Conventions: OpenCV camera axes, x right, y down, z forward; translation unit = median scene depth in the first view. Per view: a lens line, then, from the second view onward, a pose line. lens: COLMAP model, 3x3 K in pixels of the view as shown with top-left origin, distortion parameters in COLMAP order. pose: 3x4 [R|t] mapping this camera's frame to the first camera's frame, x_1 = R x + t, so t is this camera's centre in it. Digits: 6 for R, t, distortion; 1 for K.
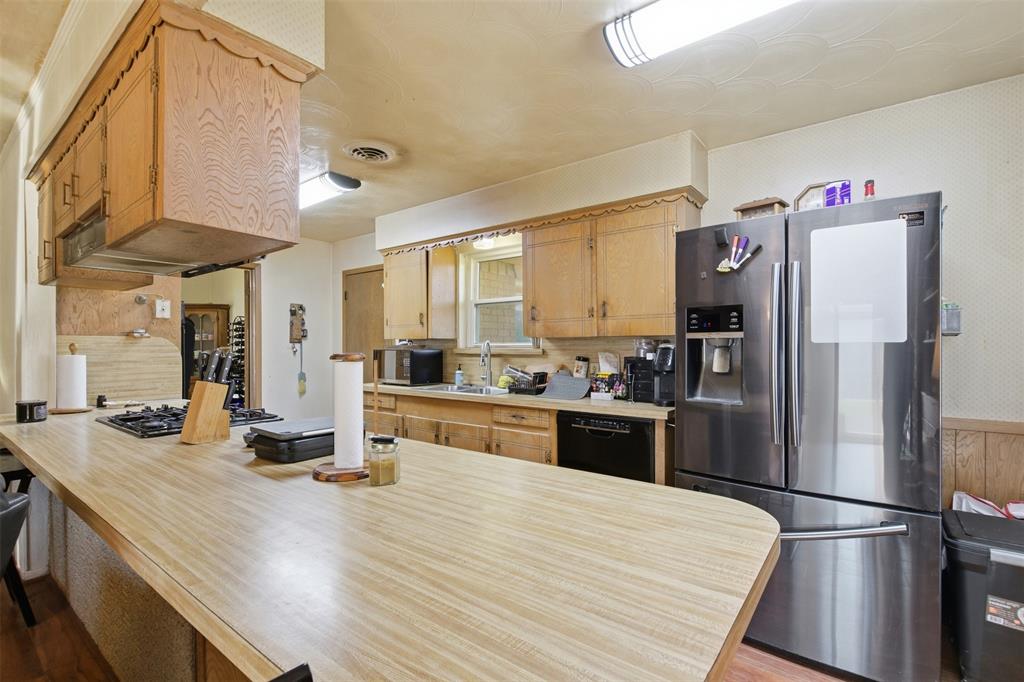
lens RADIAL K [[468.7, 0, 510.6], [0, 468.7, 345.3], [0, 0, 1]] dist [-0.001191, -0.000162]
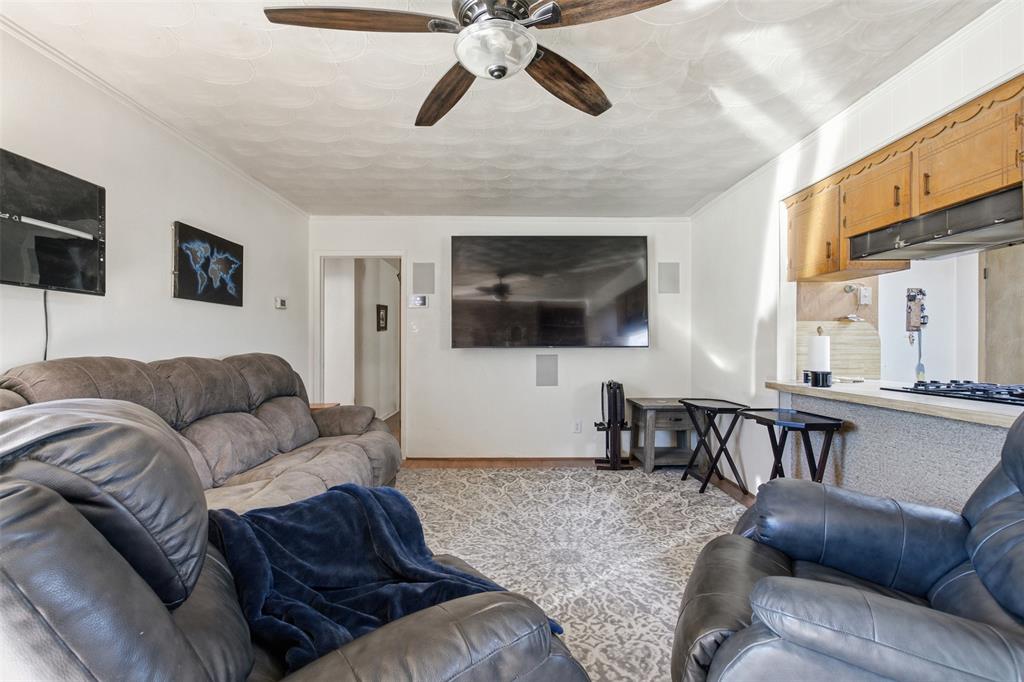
lens RADIAL K [[468.7, 0, 512.1], [0, 468.7, 342.7], [0, 0, 1]] dist [-0.001191, -0.000162]
pose [[0.618587, 0.001215, -0.785715, -0.287698], [-0.000500, 0.999999, 0.001152, 0.022173], [0.785716, -0.000320, 0.618587, -0.230158]]
